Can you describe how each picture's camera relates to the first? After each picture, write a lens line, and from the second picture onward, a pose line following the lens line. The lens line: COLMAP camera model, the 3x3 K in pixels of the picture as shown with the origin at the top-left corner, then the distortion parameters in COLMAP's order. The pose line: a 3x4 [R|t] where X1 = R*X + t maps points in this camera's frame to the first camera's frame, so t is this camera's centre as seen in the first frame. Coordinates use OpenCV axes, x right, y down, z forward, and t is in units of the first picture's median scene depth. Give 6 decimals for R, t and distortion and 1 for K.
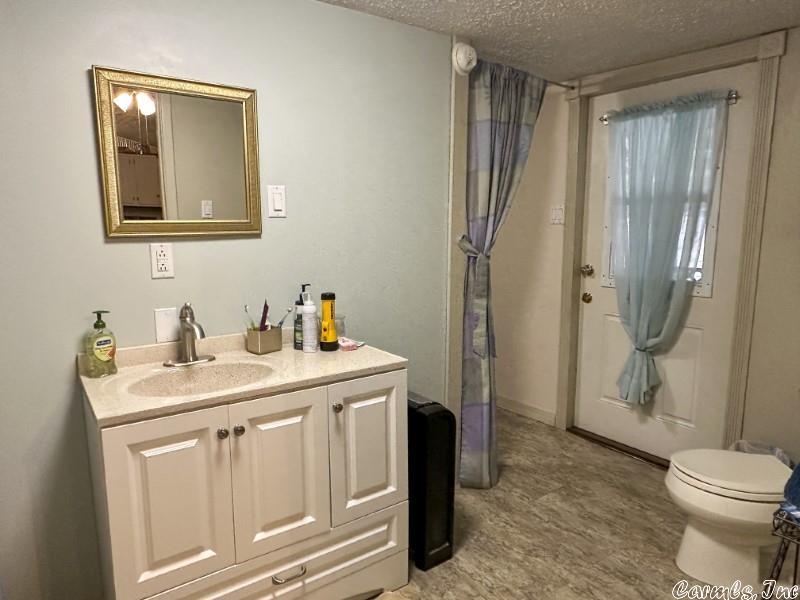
lens RADIAL K [[586.3, 0, 399.4], [0, 586.3, 302.6], [0, 0, 1]] dist [0.042151, 0.001518]
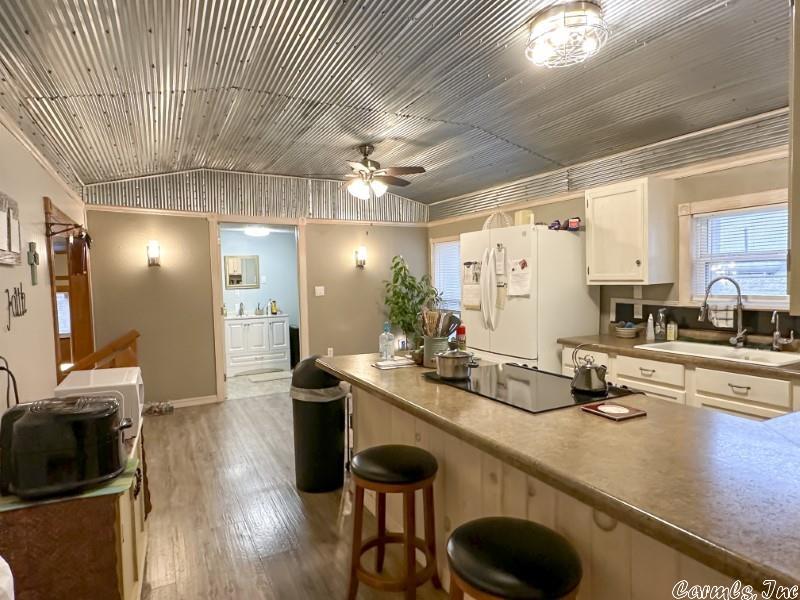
lens RADIAL K [[462.8, 0, 400.5], [0, 462.8, 301.9], [0, 0, 1]] dist [0.000198, 0.000228]
pose [[0.990573, -0.016499, -0.135986, 1.267616], [0.001907, 0.994285, -0.106744, 0.357397], [0.136970, 0.105479, 0.984943, -2.231001]]
